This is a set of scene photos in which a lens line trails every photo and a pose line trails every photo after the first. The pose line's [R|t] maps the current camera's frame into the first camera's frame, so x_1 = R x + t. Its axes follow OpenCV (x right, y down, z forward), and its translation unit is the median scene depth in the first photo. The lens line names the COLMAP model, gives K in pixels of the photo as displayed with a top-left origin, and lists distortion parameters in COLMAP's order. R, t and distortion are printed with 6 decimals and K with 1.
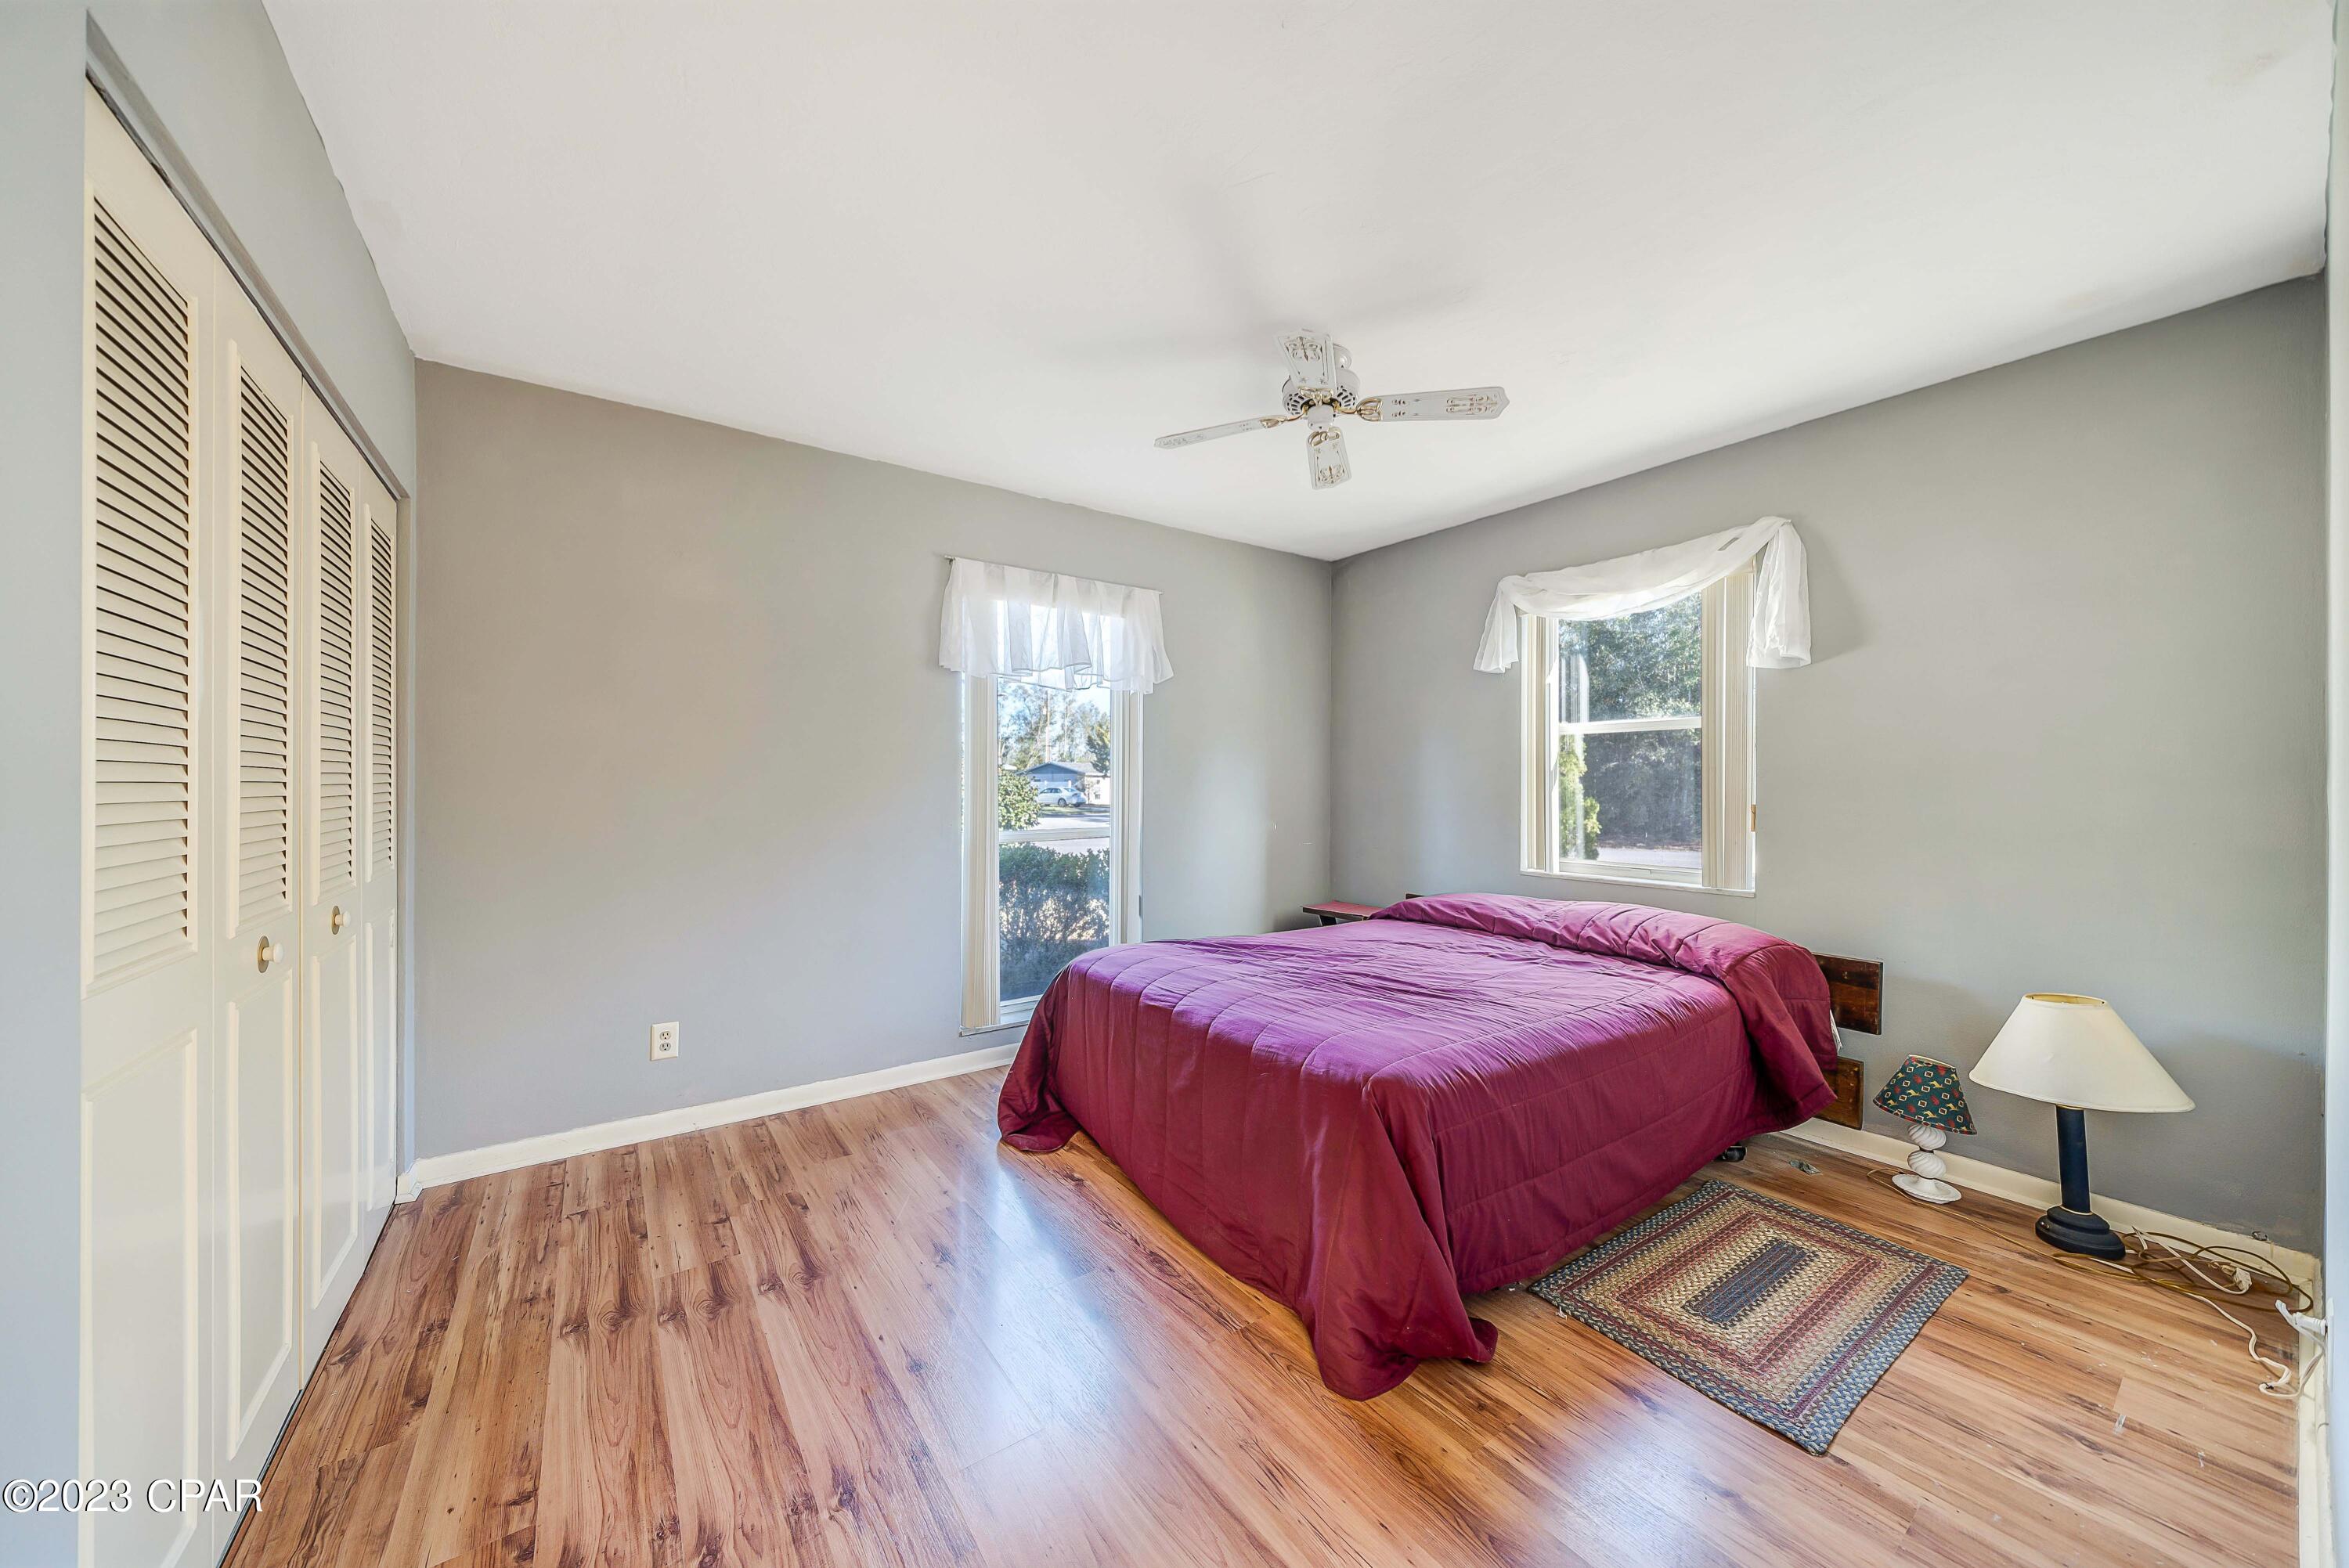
lens RADIAL K [[816.5, 0, 1163.6], [0, 816.5, 787.2], [0, 0, 1]] dist [-0.002772, 0.000056]
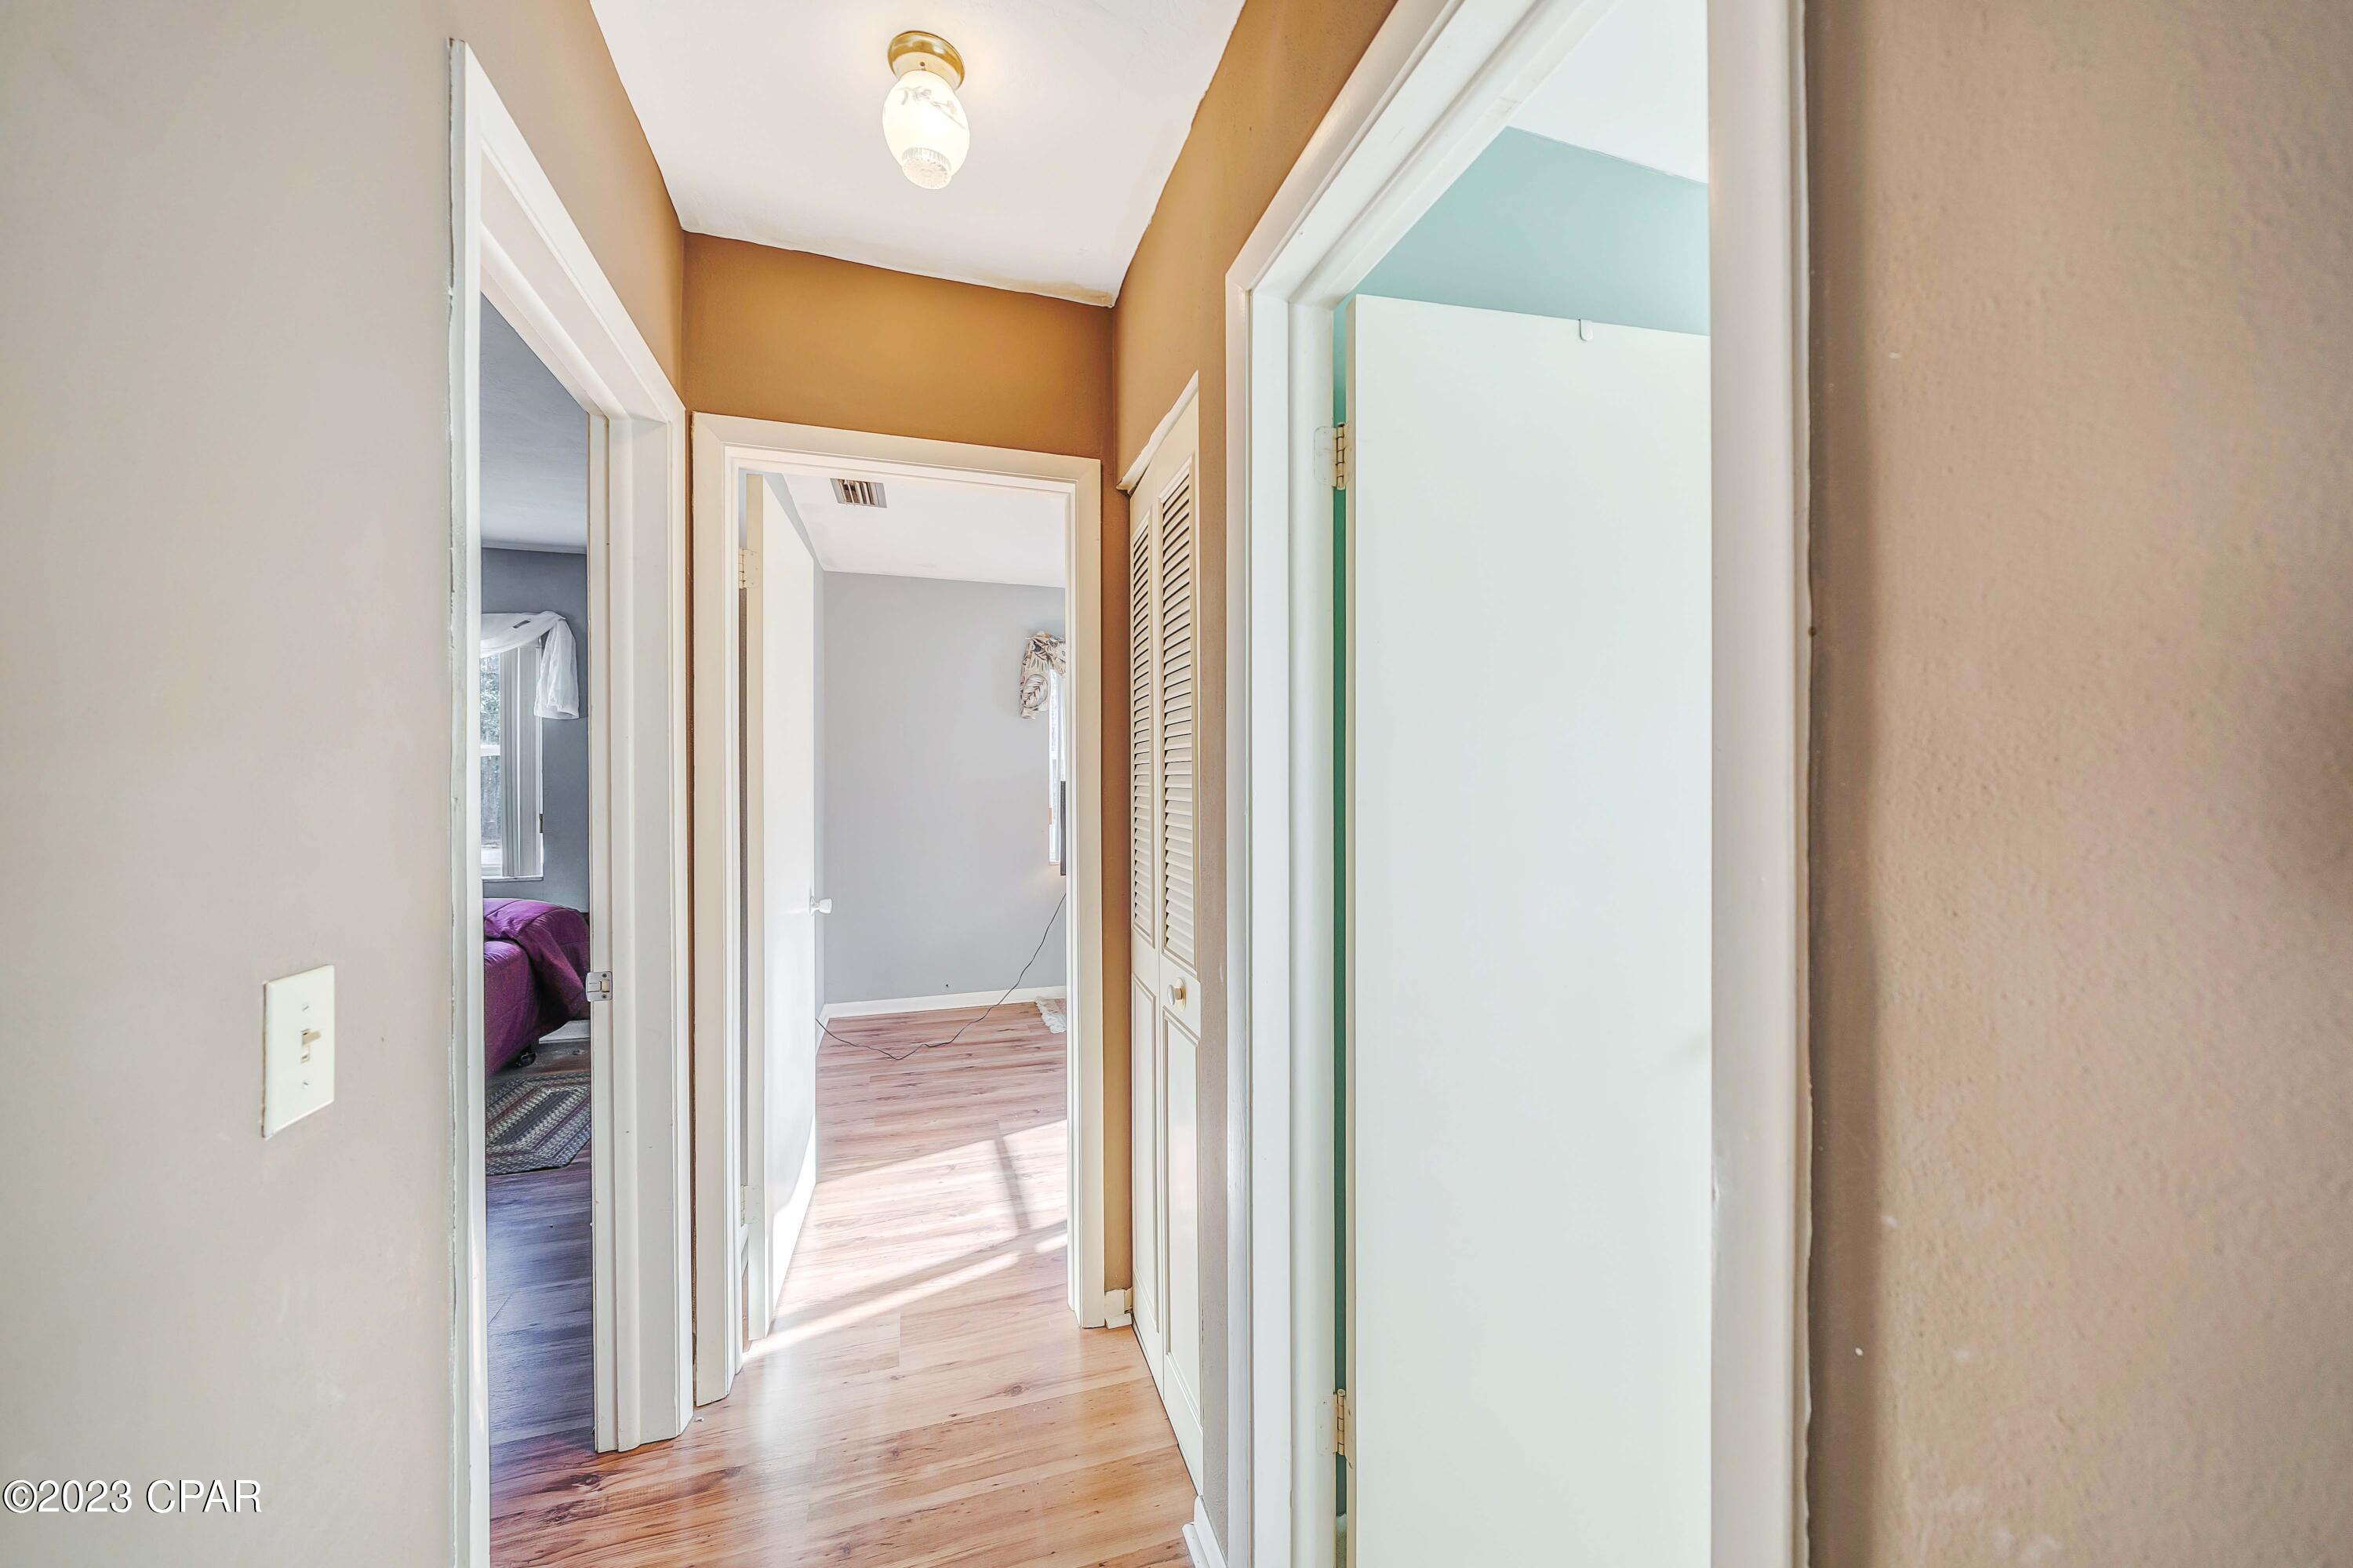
lens RADIAL K [[818.0, 0, 1167.2], [0, 818.0, 776.3], [0, 0, 1]] dist [-0.002772, 0.000056]
pose [[0.307779, -0.009472, 0.951411, -0.312538], [0.004115, 0.999954, 0.008624, -0.057076], [-0.951449, 0.001261, 0.307804, -0.509187]]
